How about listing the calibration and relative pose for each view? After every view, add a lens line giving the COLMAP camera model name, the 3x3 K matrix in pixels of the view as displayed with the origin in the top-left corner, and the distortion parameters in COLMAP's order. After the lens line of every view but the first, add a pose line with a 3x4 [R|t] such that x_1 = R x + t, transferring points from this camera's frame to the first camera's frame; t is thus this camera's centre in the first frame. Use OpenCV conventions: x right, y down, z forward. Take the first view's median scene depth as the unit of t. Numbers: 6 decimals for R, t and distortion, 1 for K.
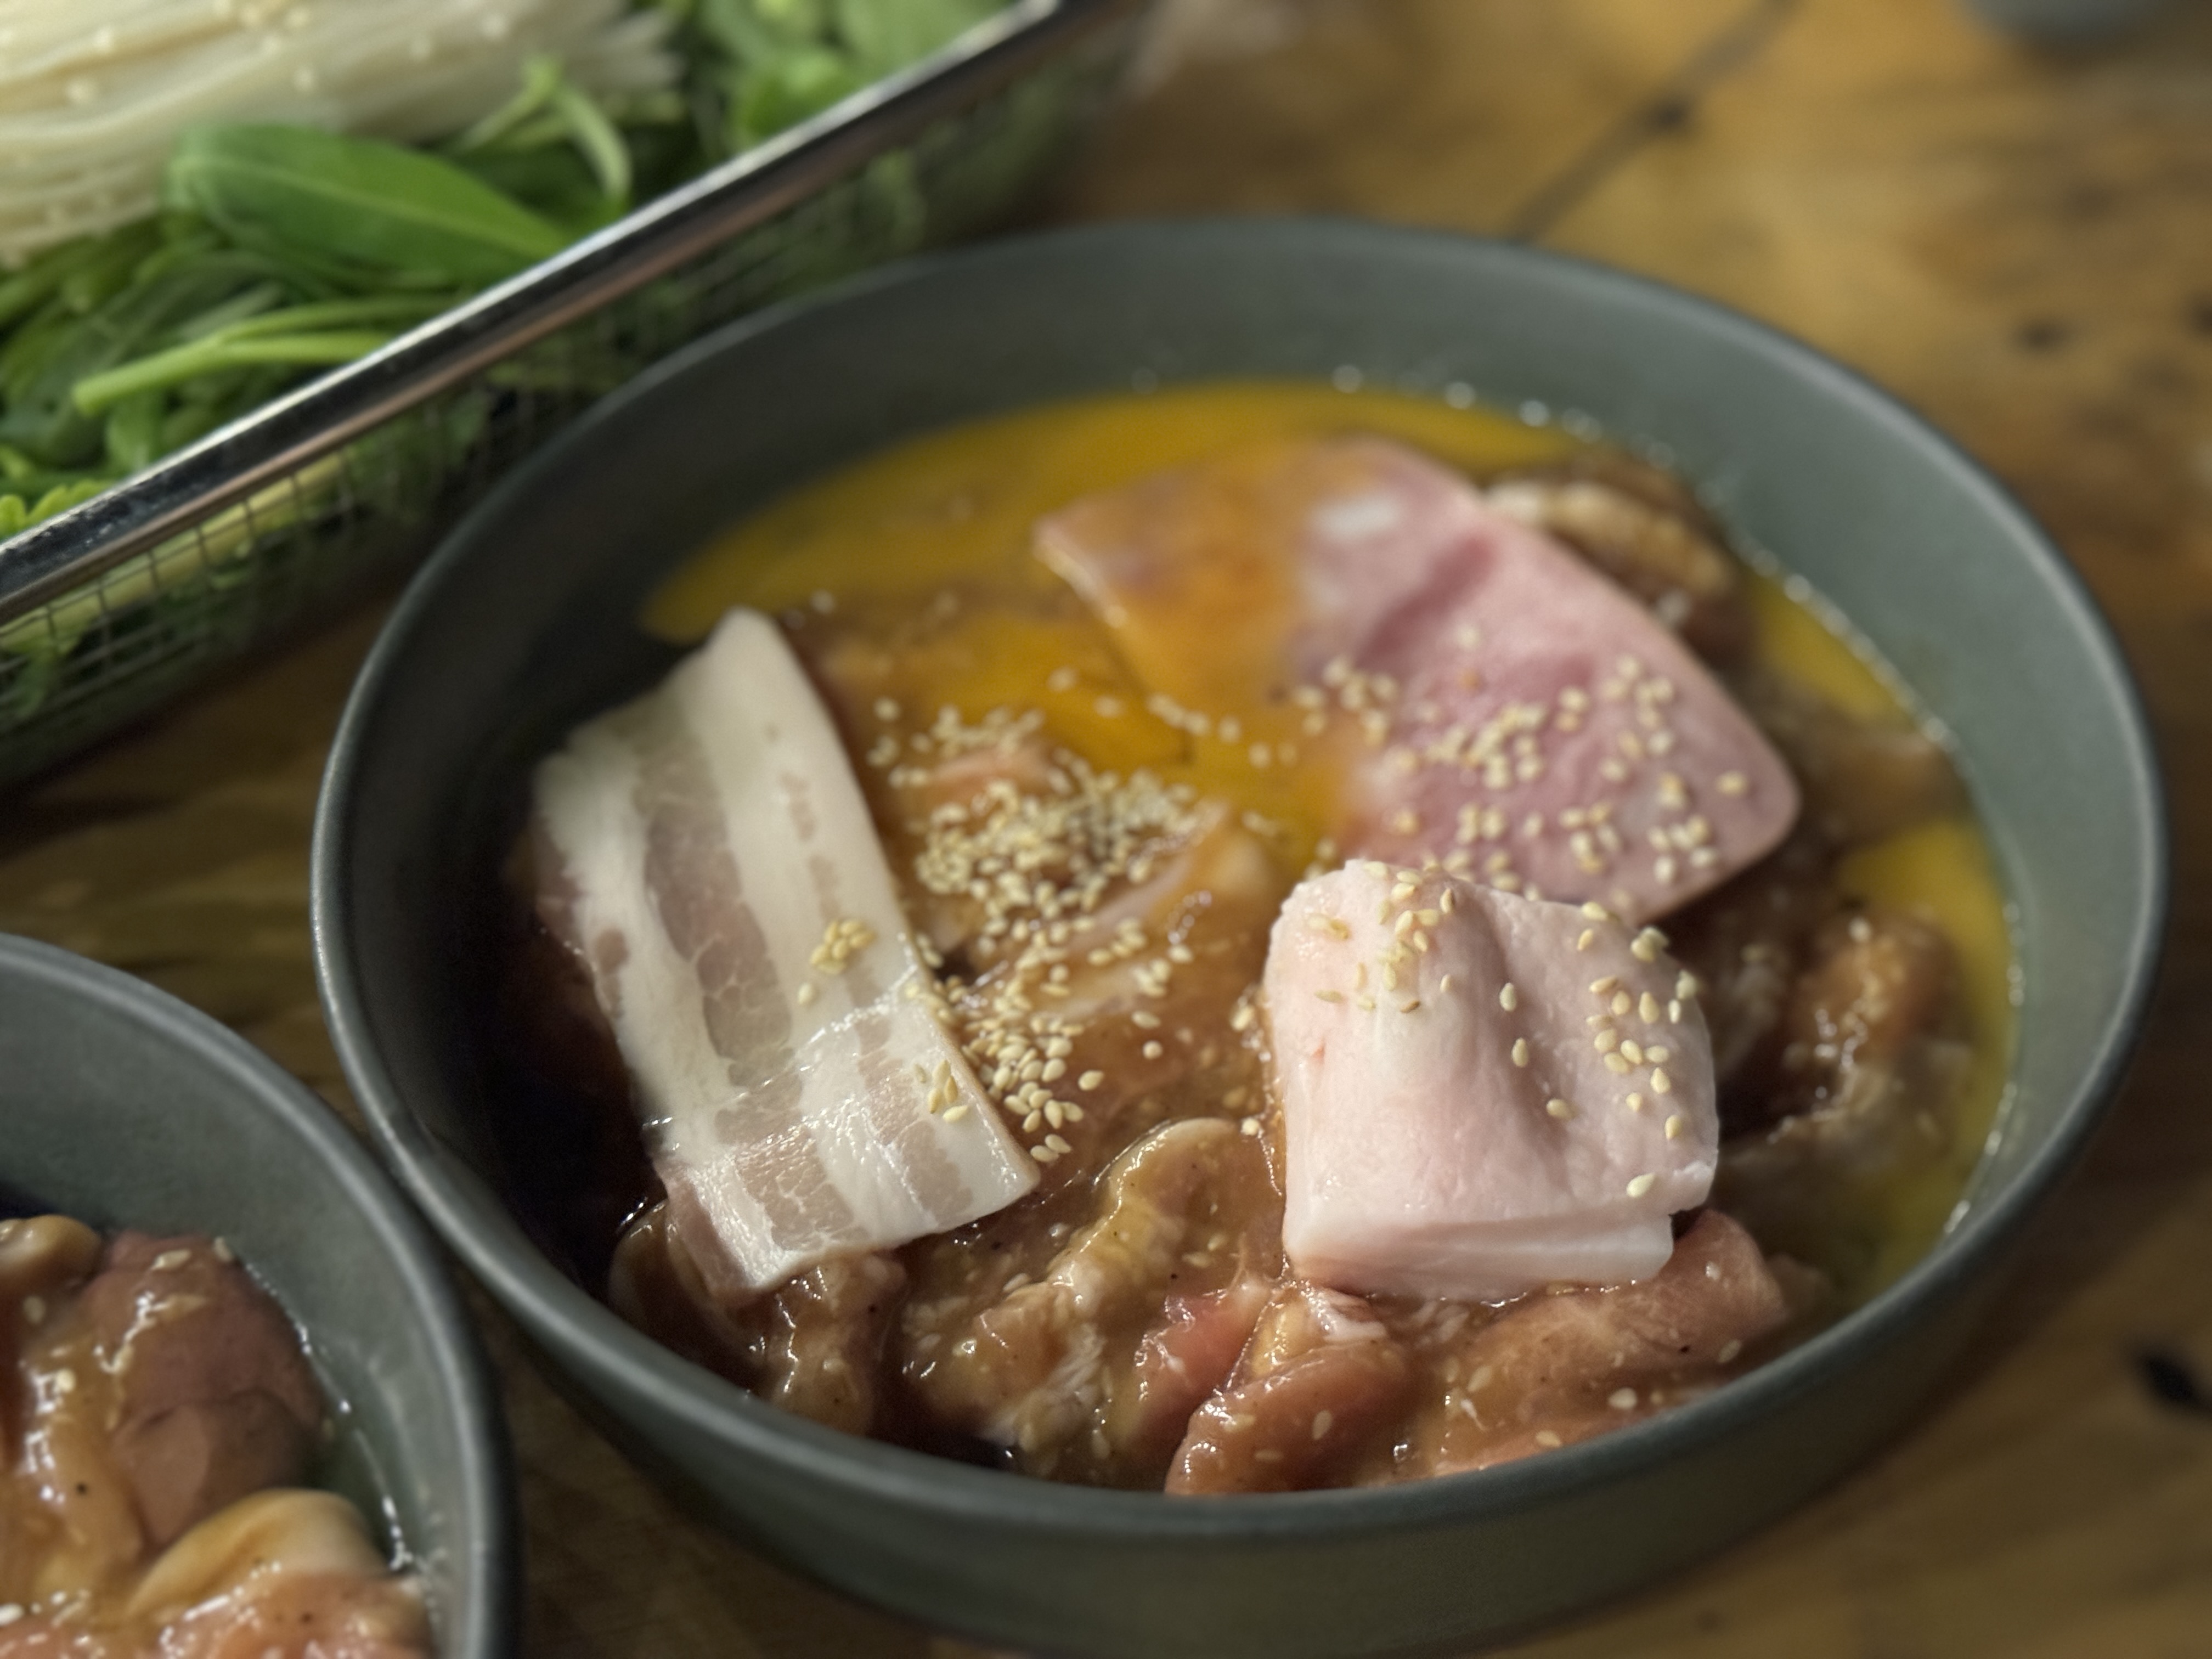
lens RADIAL K [[3077.1, 0, 1106.0], [0, 3077.1, 829.5], [0, 0, 1]] dist [0.167877, -0.438257]
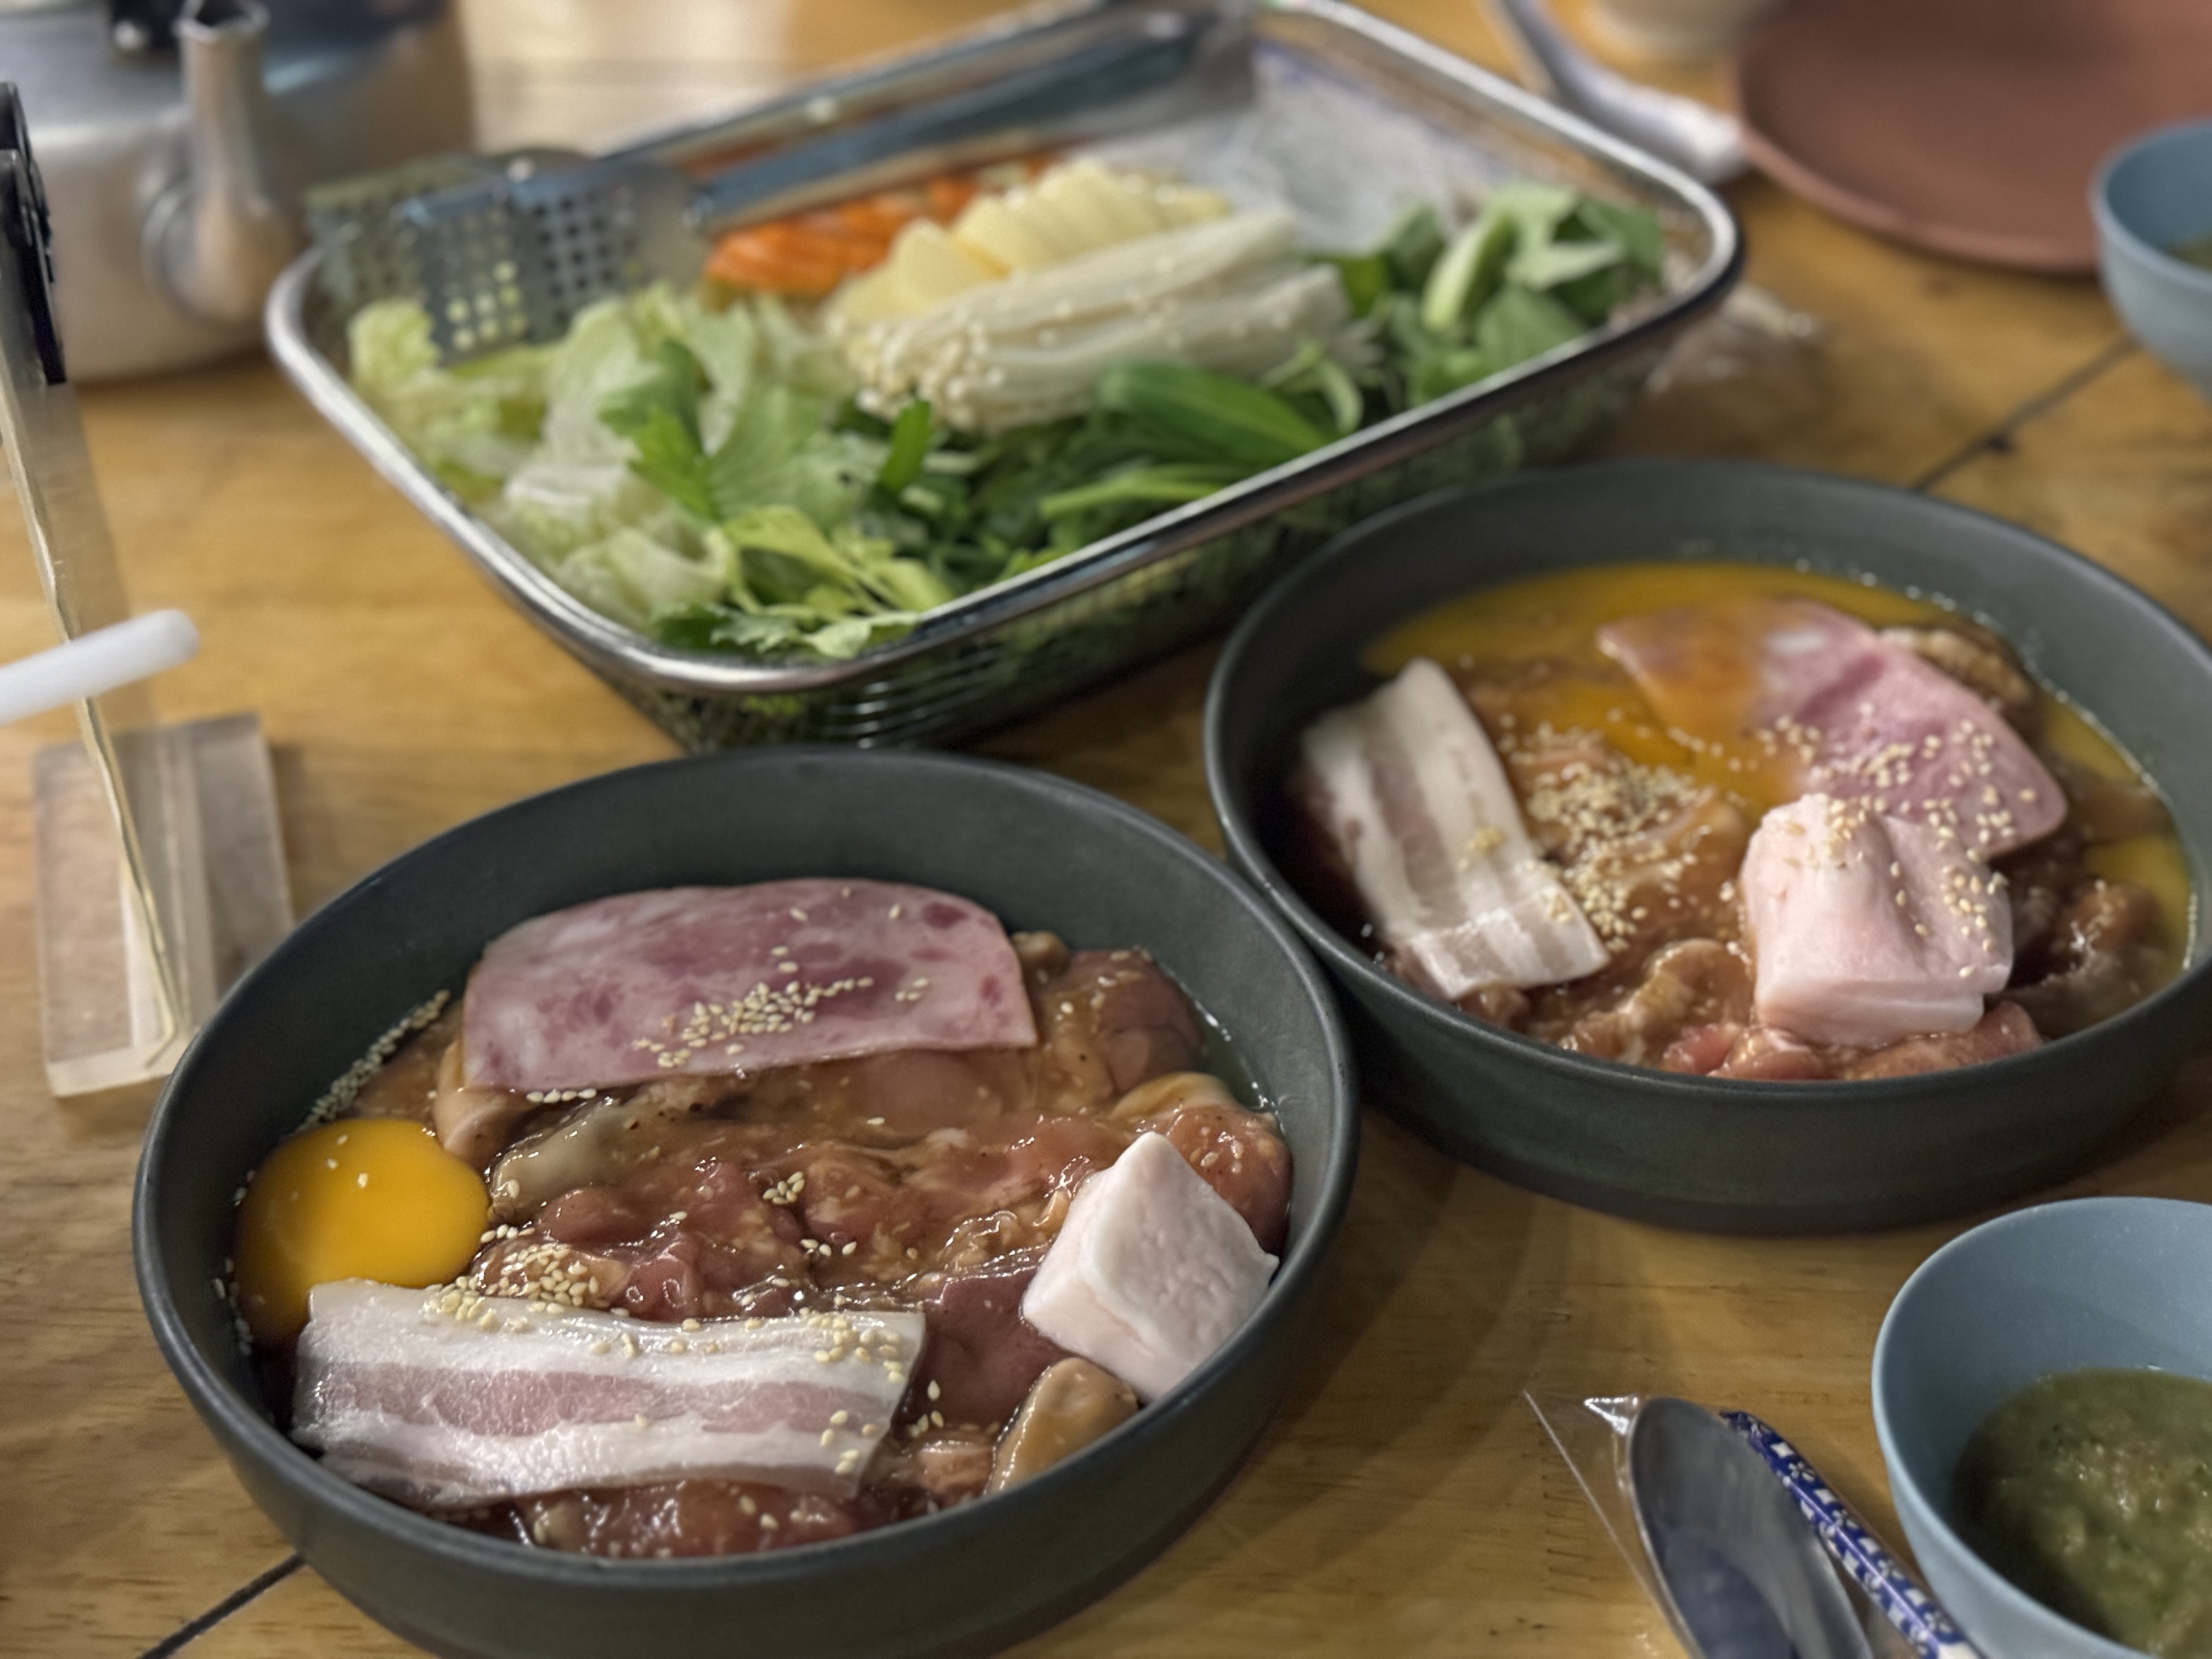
lens RADIAL K [[3077.1, 0, 1106.0], [0, 3077.1, 829.5], [0, 0, 1]] dist [0.167877, -0.438257]
pose [[0.993253, 0.088198, -0.075295, -0.168031], [-0.097366, 0.986939, -0.128337, 0.273340], [0.062993, 0.134802, 0.988868, -0.708916]]
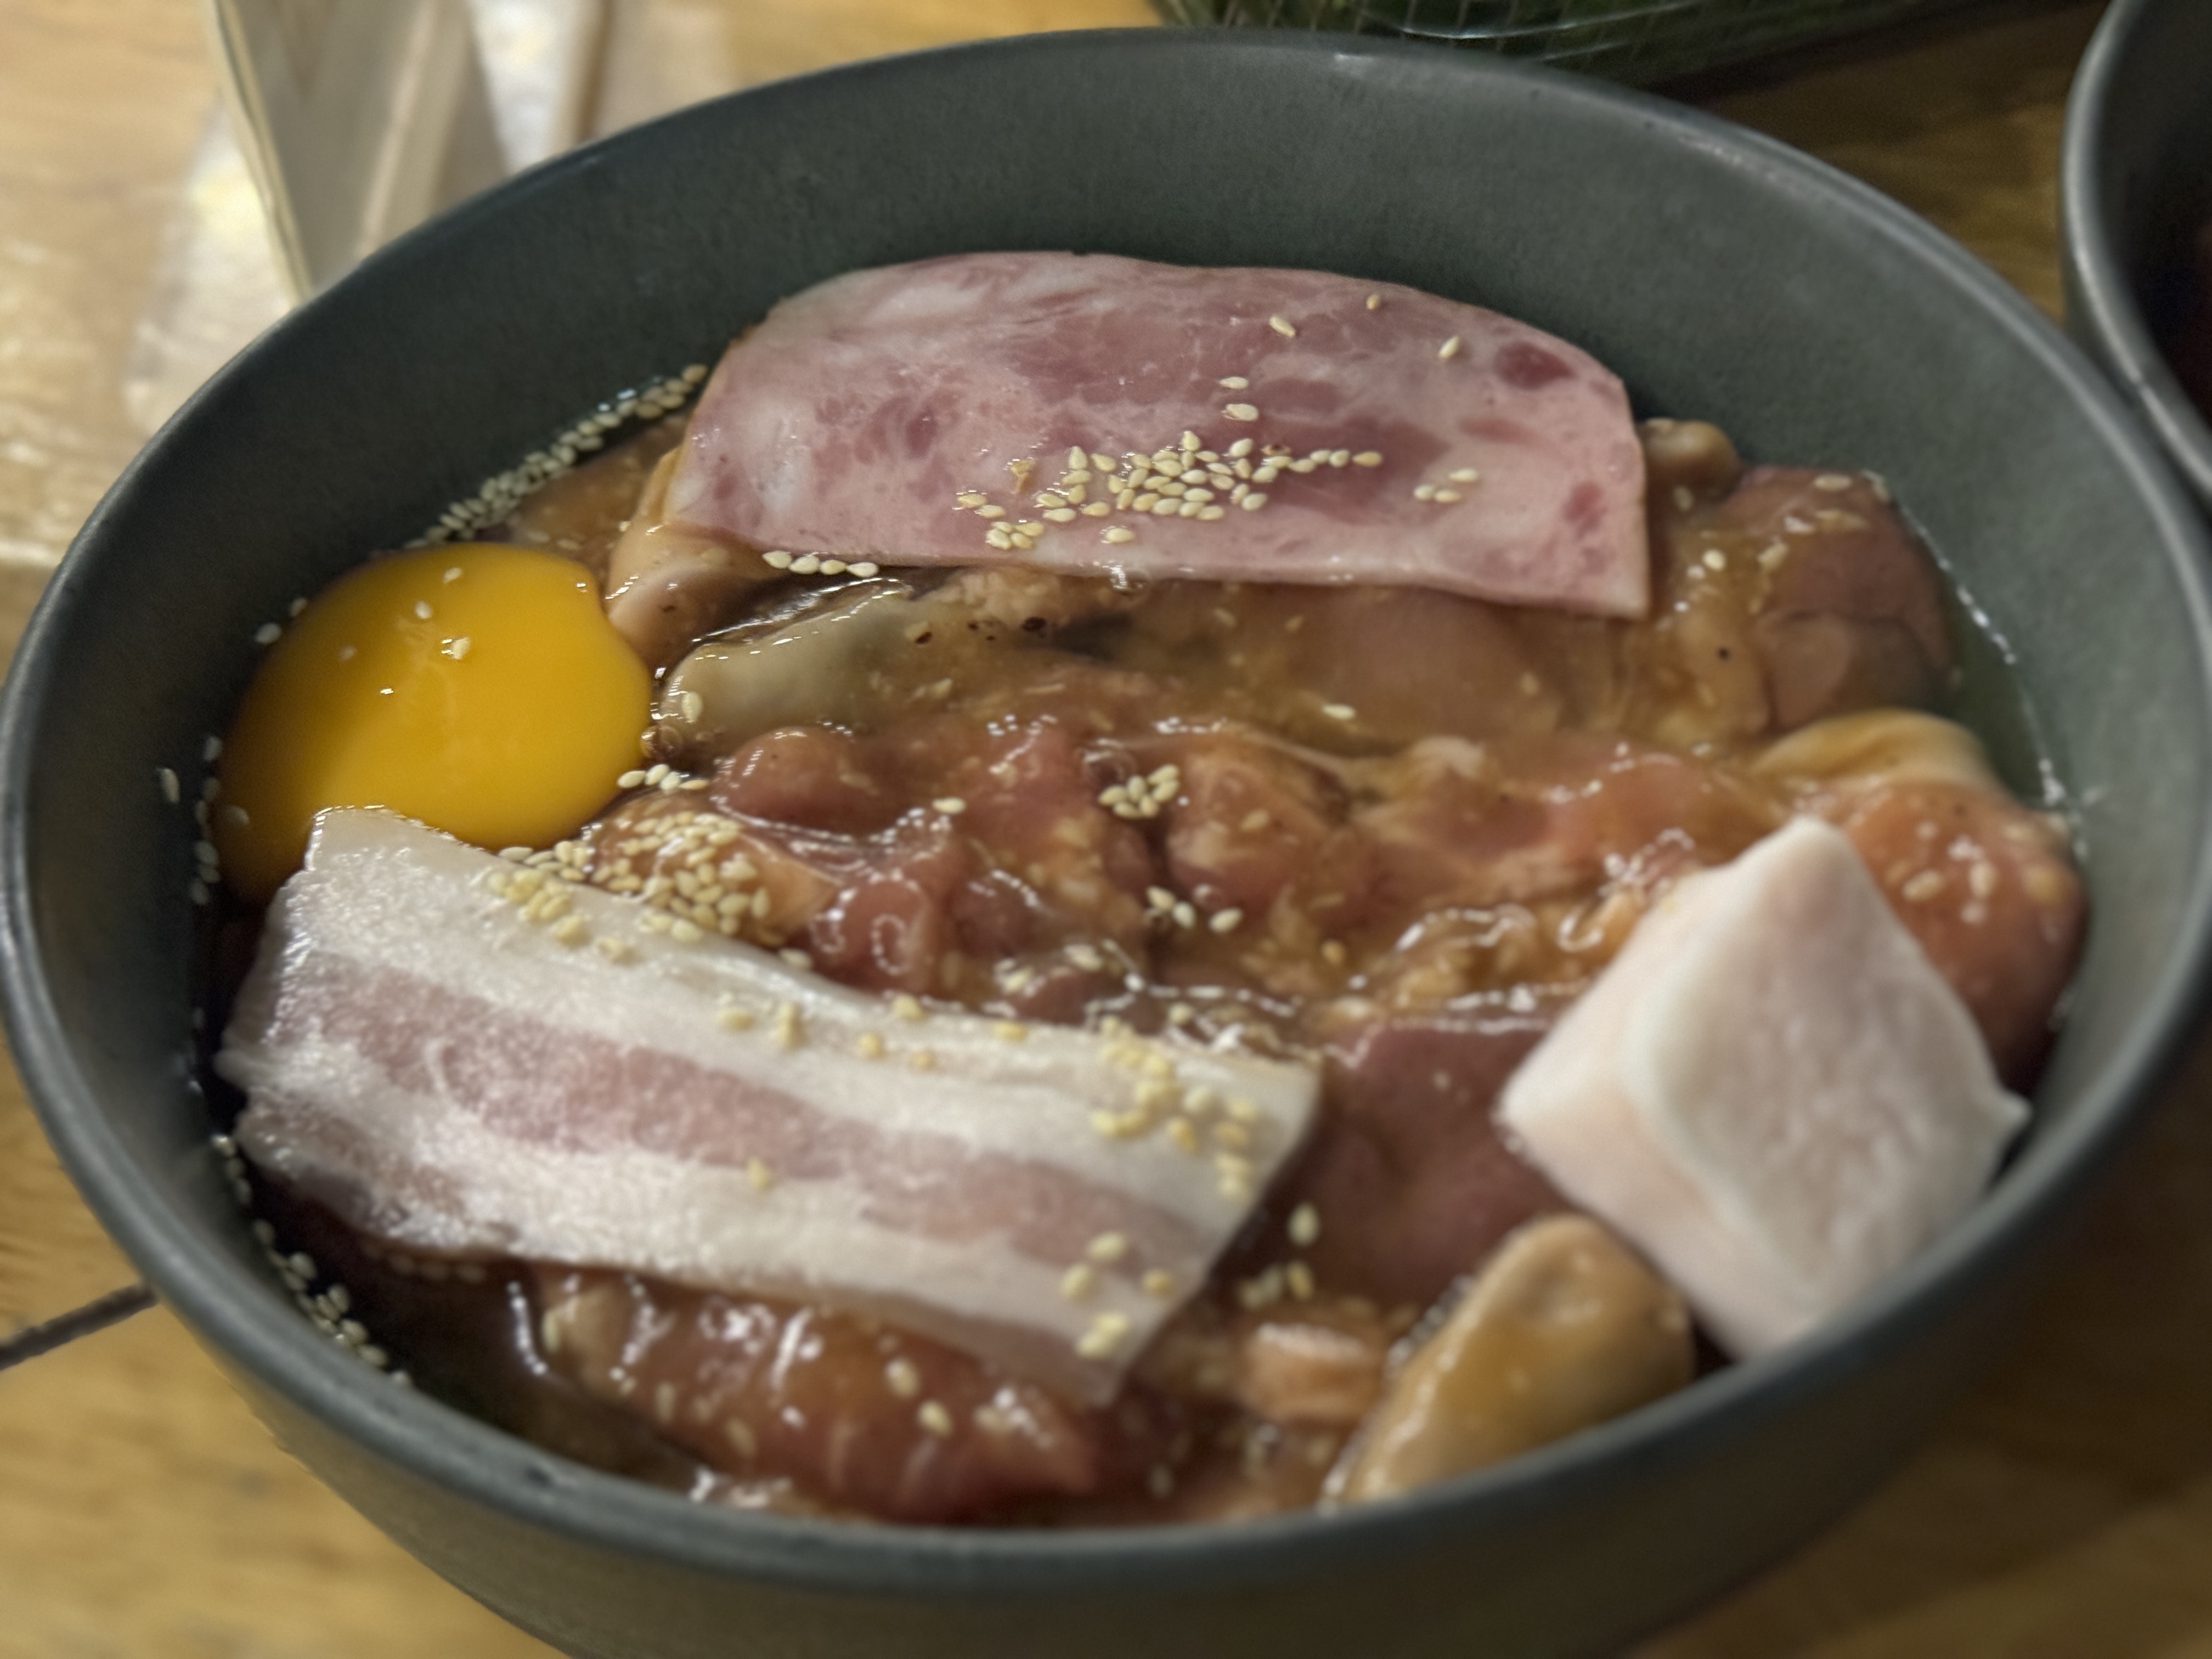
lens RADIAL K [[3111.4, 0, 1106.0], [0, 3111.4, 829.5], [0, 0, 1]] dist [0.140633, -0.009977]
pose [[0.921742, 0.276519, -0.271899, -0.195559], [-0.270227, 0.960856, 0.061108, 0.227808], [0.278153, 0.017149, 0.960384, -0.020896]]
